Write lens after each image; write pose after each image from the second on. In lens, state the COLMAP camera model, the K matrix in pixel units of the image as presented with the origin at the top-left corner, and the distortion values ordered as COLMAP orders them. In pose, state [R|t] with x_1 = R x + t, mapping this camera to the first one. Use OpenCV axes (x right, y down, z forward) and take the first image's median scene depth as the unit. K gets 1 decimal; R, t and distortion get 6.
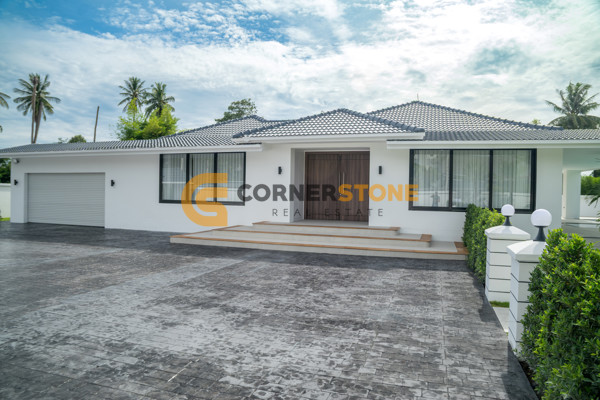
lens RADIAL K [[415.4, 0, 300.0], [0, 415.4, 200.0], [0, 0, 1]] dist [-0.116188, 0.046087]
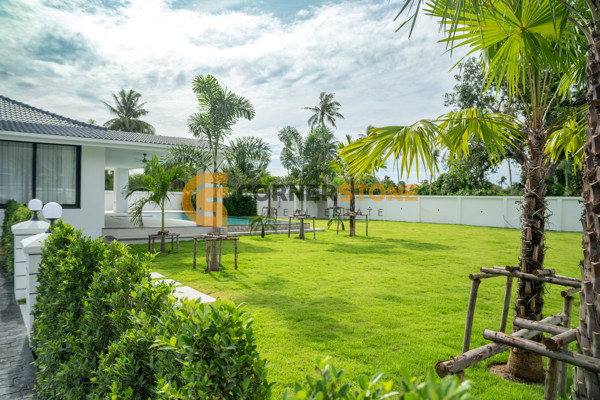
lens RADIAL K [[412.2, 0, 300.0], [0, 412.2, 200.0], [0, 0, 1]] dist [-0.030628, 0.000097]
pose [[0.573704, -0.013249, 0.818955, 0.036758], [0.005819, 0.999910, 0.012100, 0.002378], [-0.819042, -0.002177, 0.573730, -0.058873]]
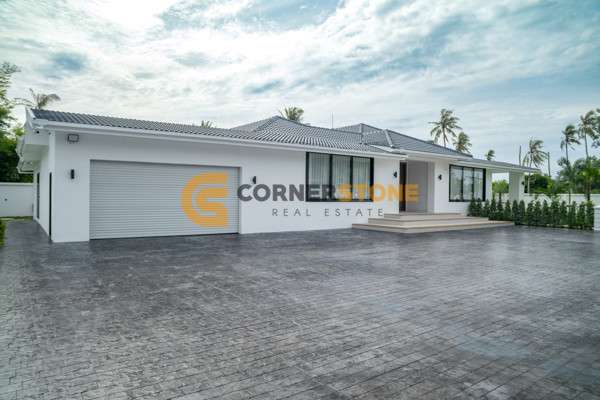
lens RADIAL K [[412.2, 0, 300.0], [0, 412.2, 200.0], [0, 0, 1]] dist [-0.030628, 0.000097]
pose [[0.569166, -0.020063, 0.821978, -0.530531], [0.003910, 0.999757, 0.021695, -0.007962], [-0.822214, -0.009134, 0.569106, 0.204191]]
